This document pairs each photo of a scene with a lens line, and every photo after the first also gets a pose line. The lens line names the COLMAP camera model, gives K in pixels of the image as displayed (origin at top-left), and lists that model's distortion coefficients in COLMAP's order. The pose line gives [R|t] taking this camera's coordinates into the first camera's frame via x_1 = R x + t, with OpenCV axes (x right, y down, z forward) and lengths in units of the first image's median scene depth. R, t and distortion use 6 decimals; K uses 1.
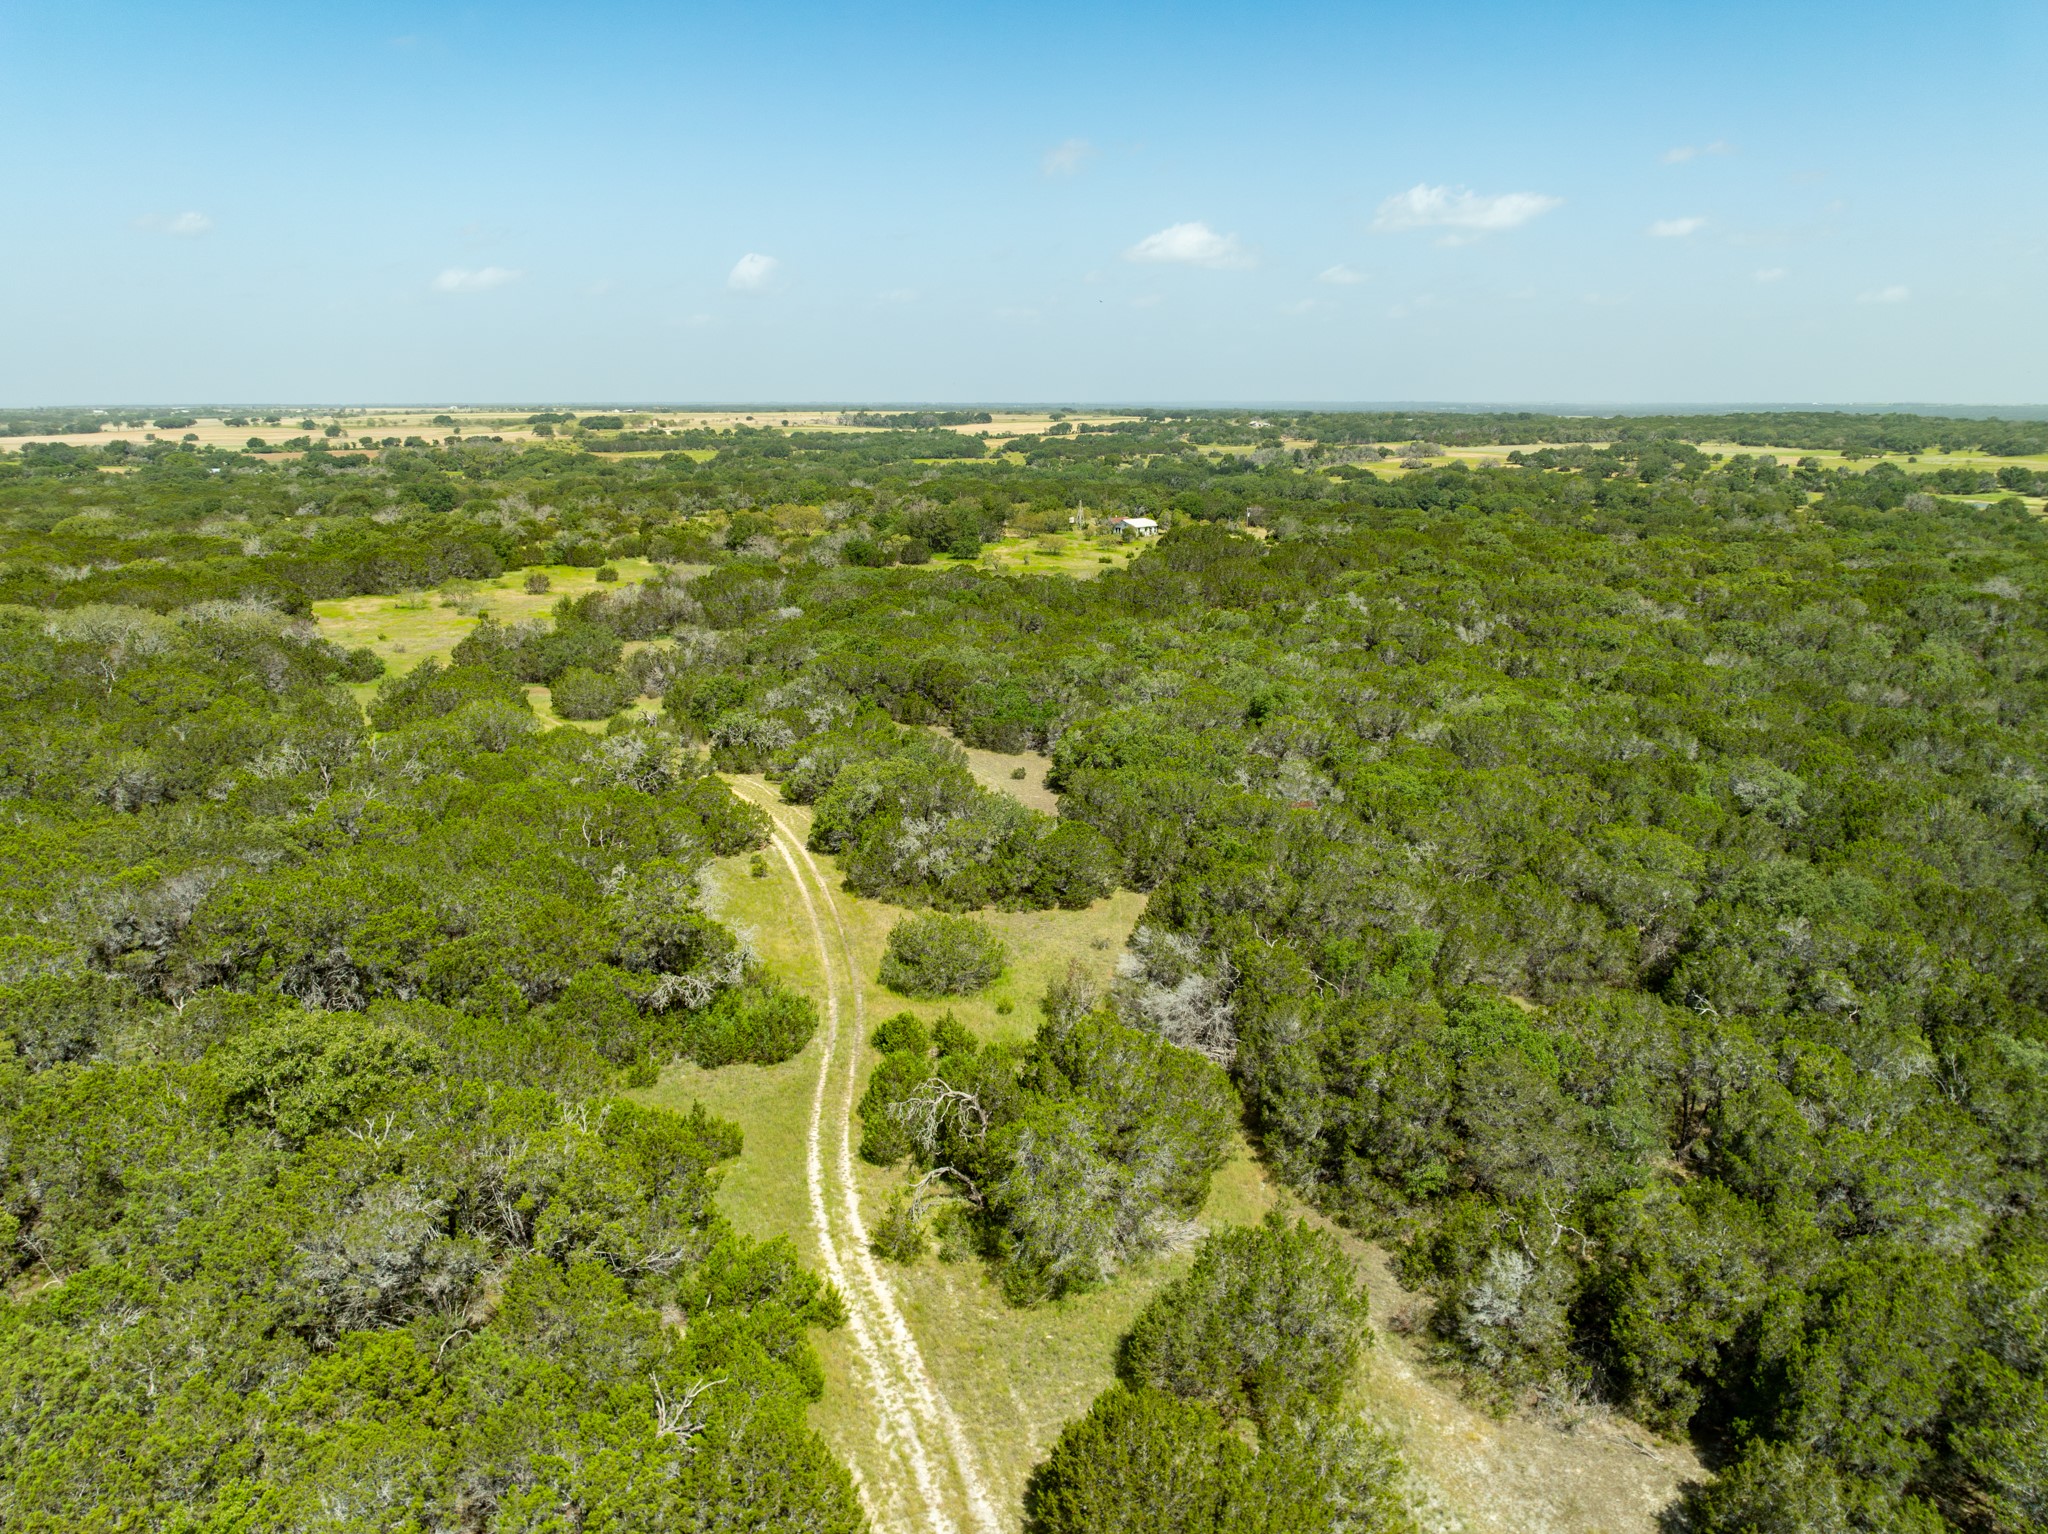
lens RADIAL K [[1459.5, 0, 1025.8], [0, 1459.5, 758.9], [0, 0, 1]] dist [-0.000252, -0.048197]
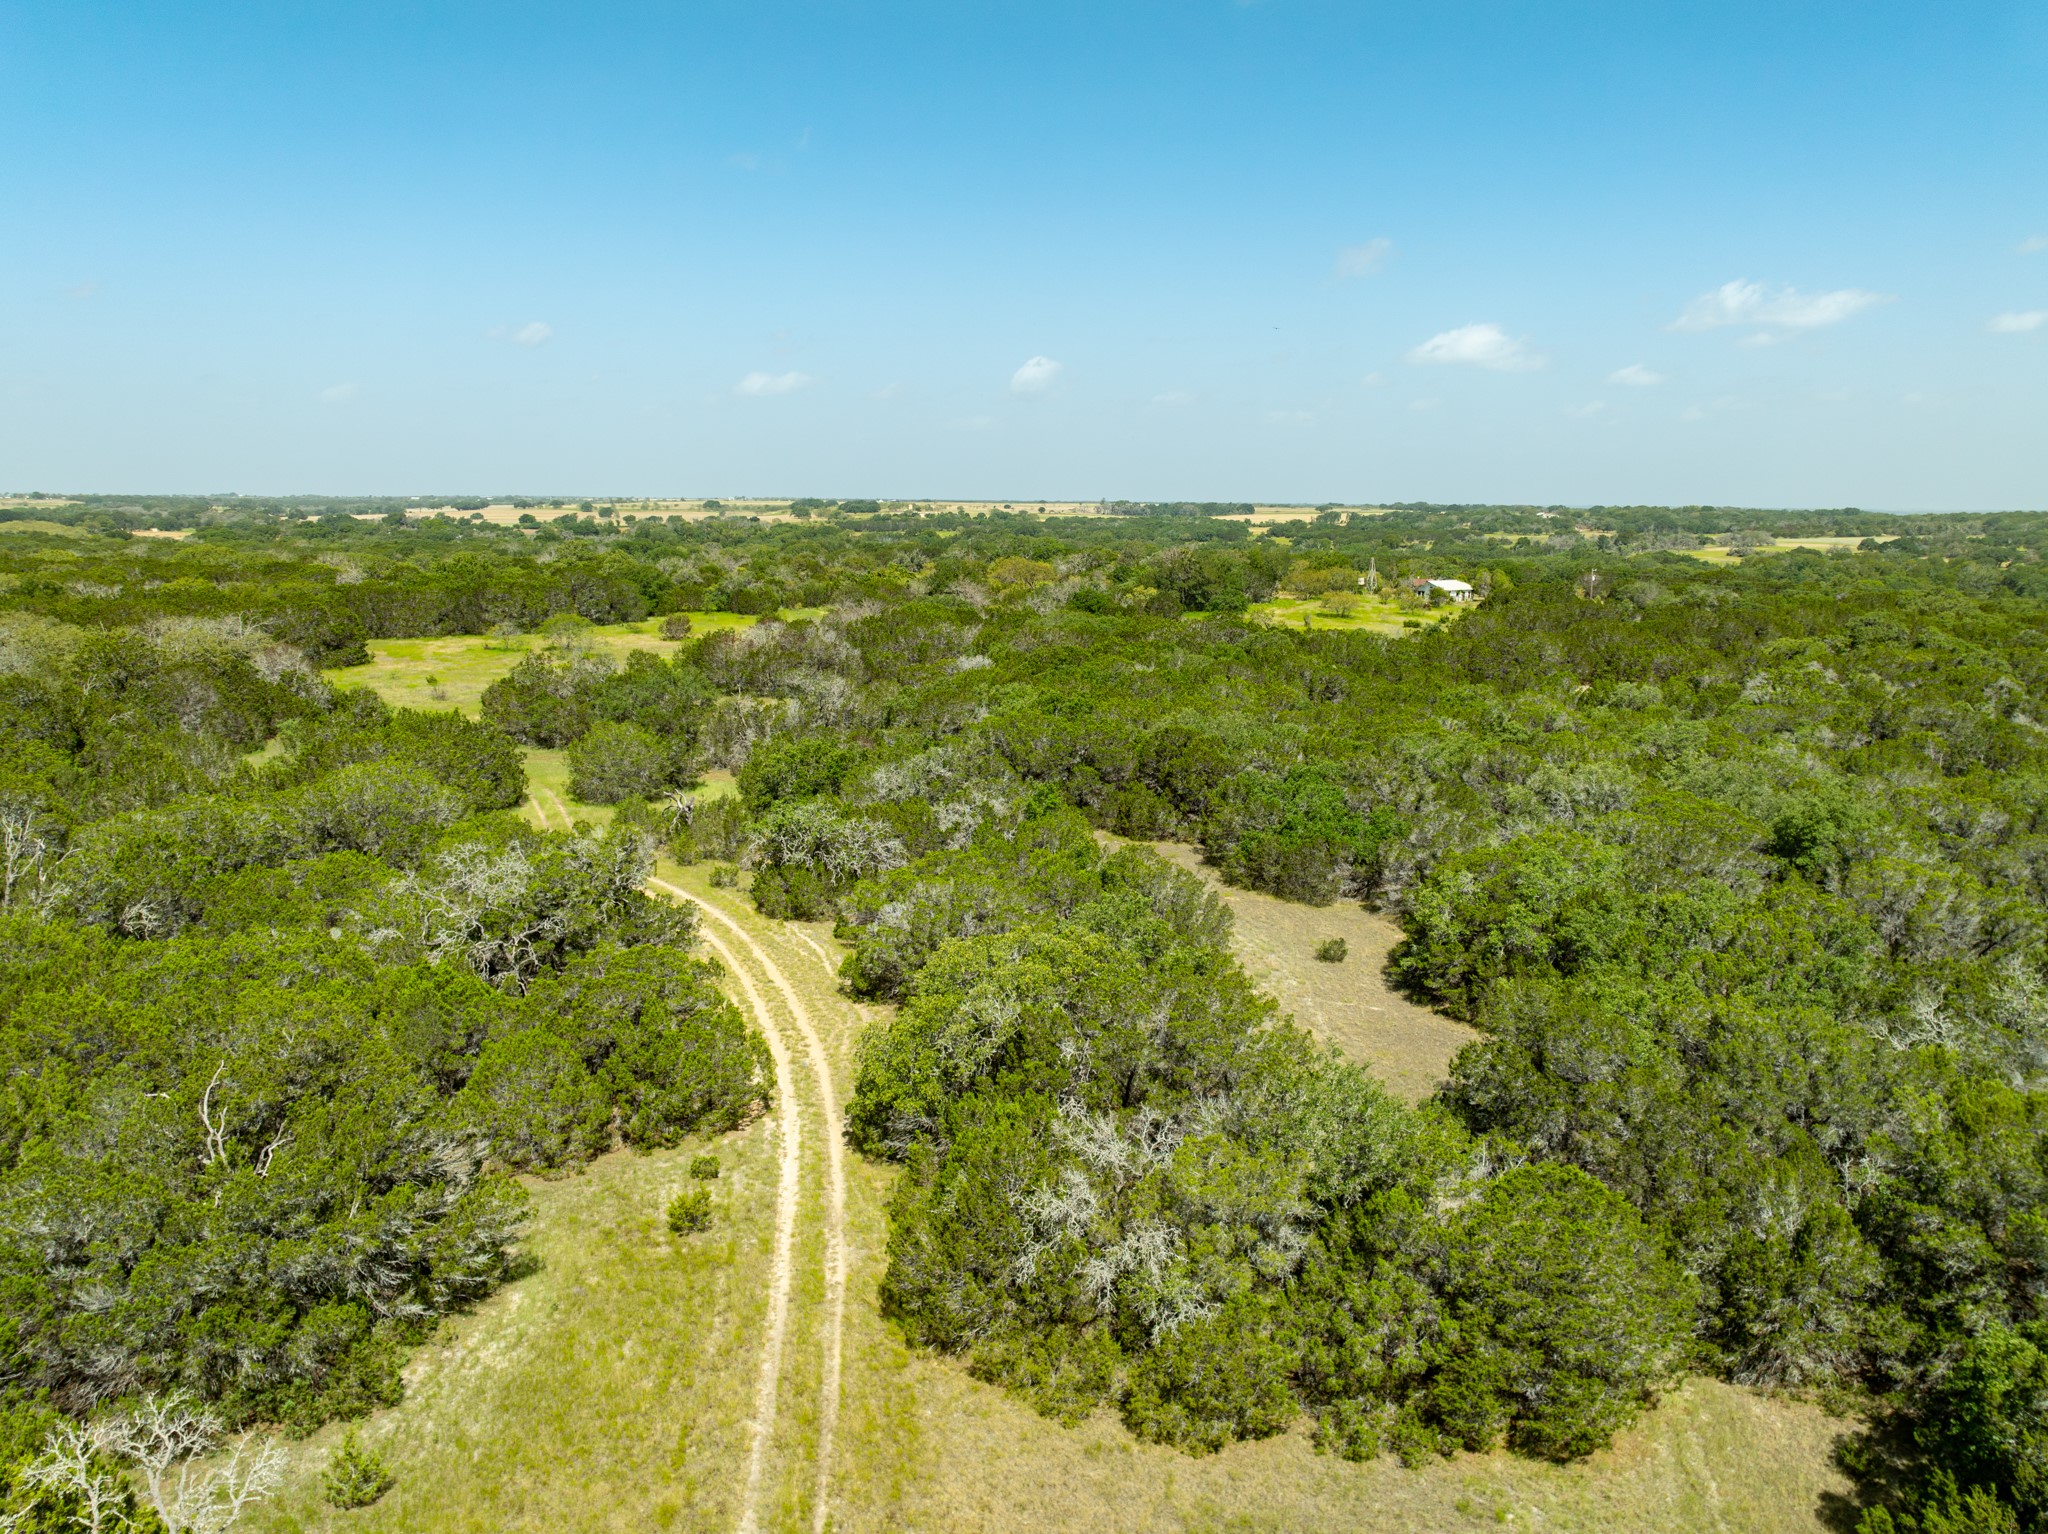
lens RADIAL K [[1459.5, 0, 1025.8], [0, 1459.5, 758.9], [0, 0, 1]] dist [-0.000252, -0.048197]
pose [[0.984714, 0.038120, -0.169956, -0.017114], [-0.049347, 0.996835, -0.062330, -0.012646], [0.167042, 0.069764, 0.983478, 0.323462]]
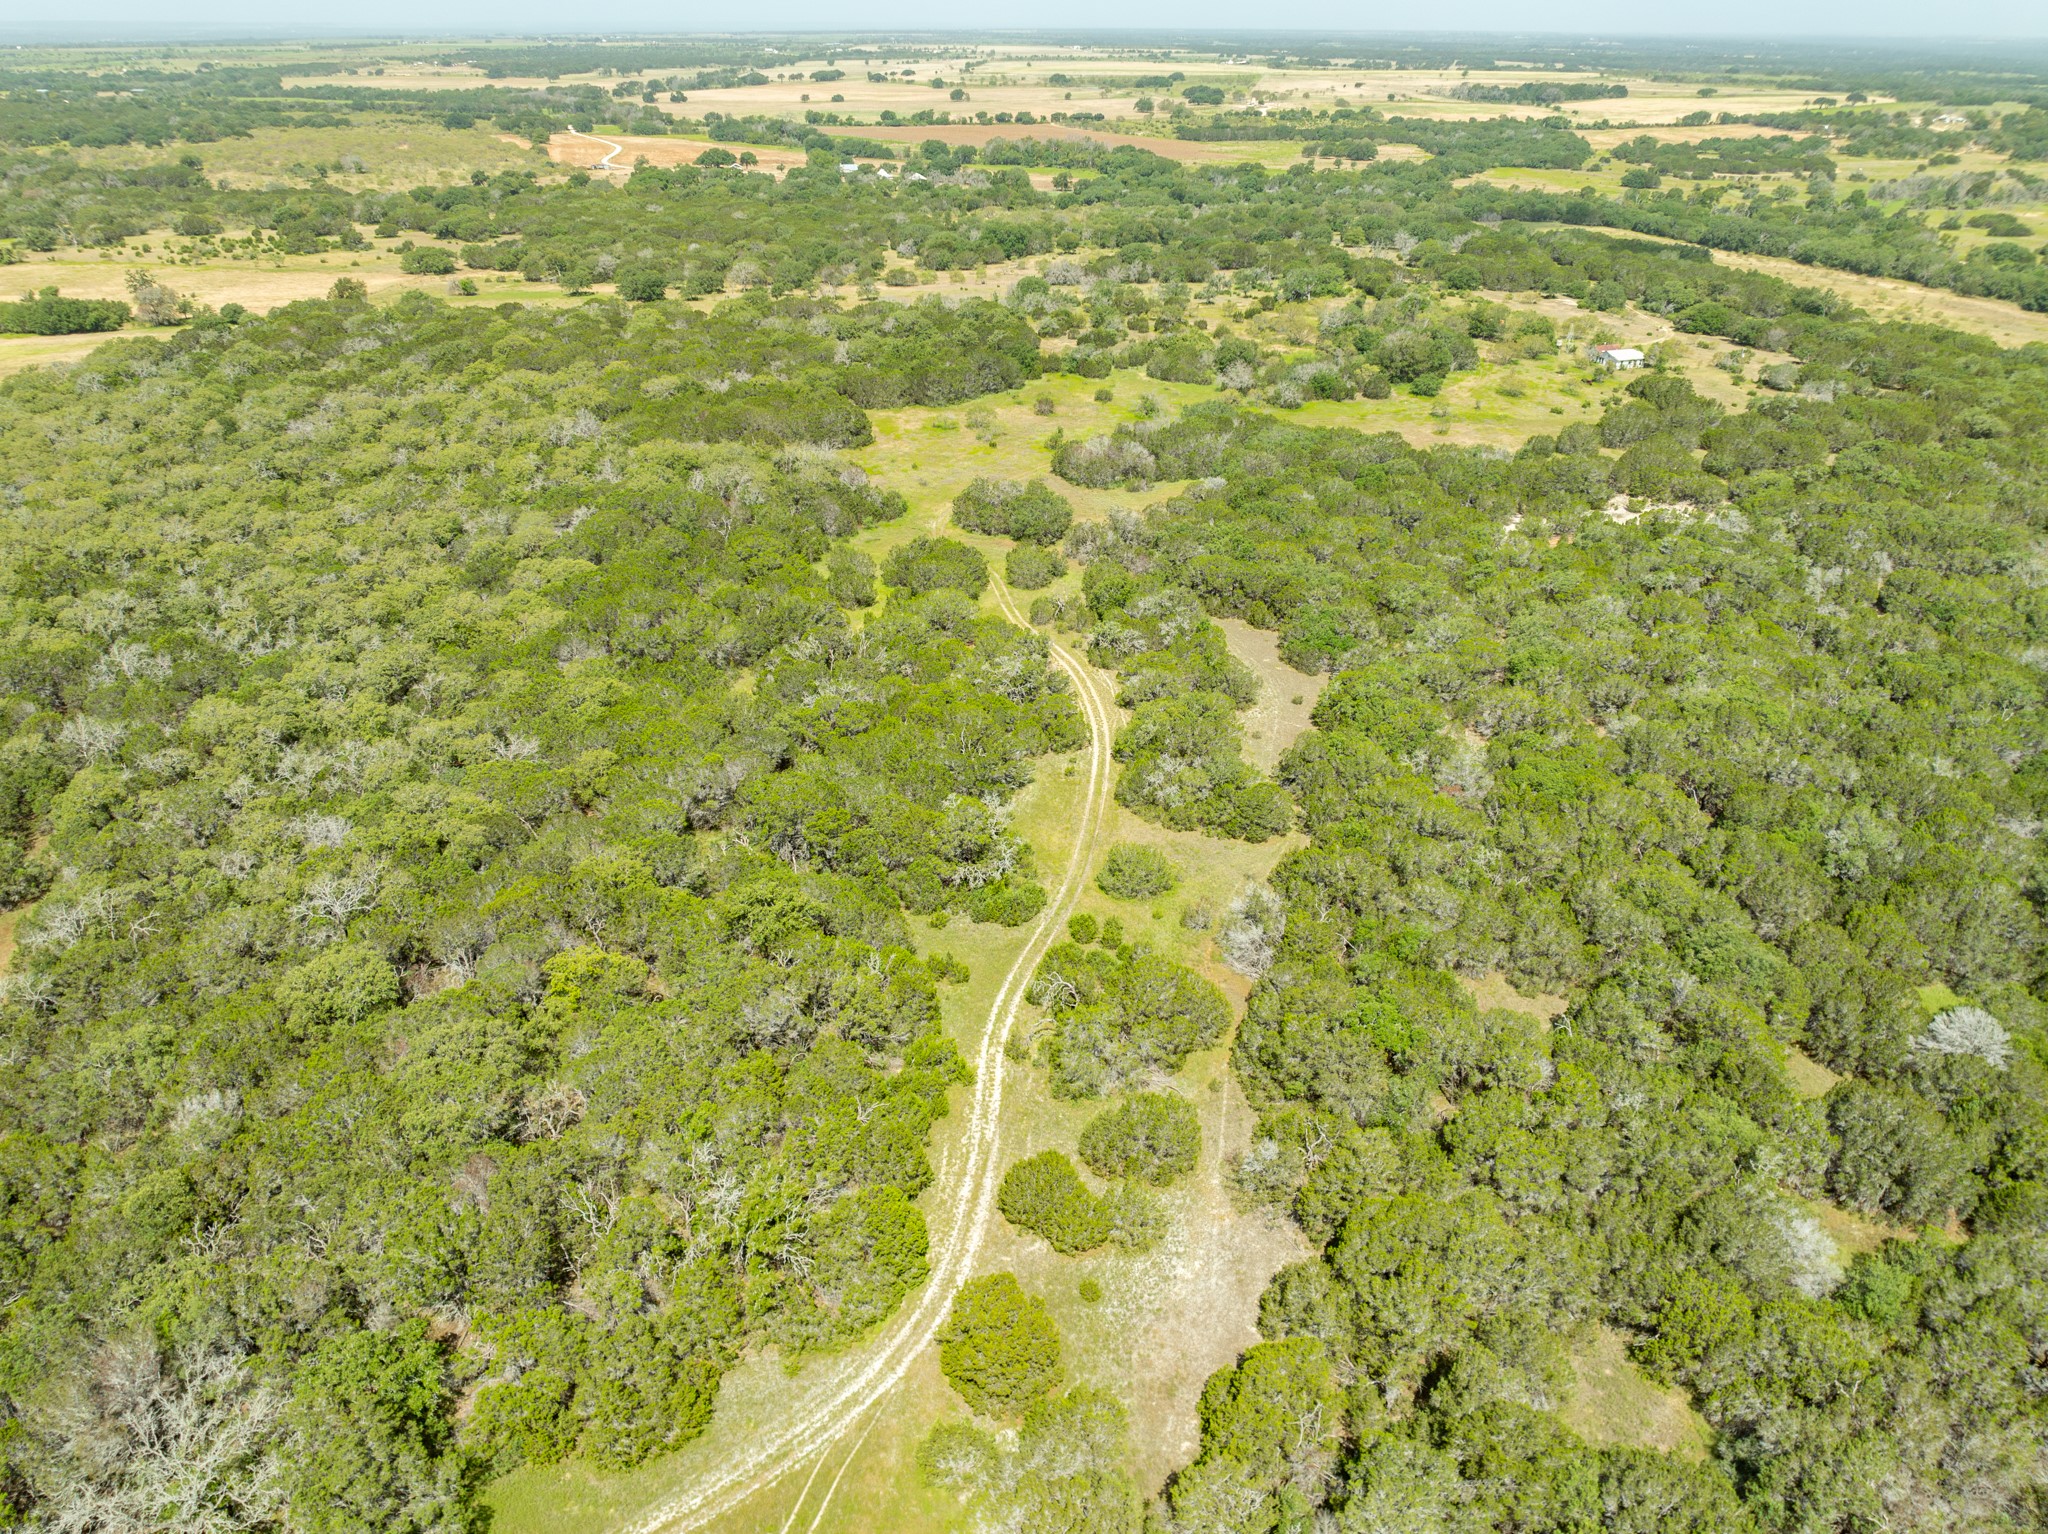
lens RADIAL K [[1459.5, 0, 1025.8], [0, 1459.5, 758.9], [0, 0, 1]] dist [-0.000252, -0.048197]
pose [[0.920299, 0.184148, -0.345166, 0.159532], [-0.100955, 0.964194, 0.245233, -0.161900], [0.377966, -0.190841, 0.905937, -0.218564]]
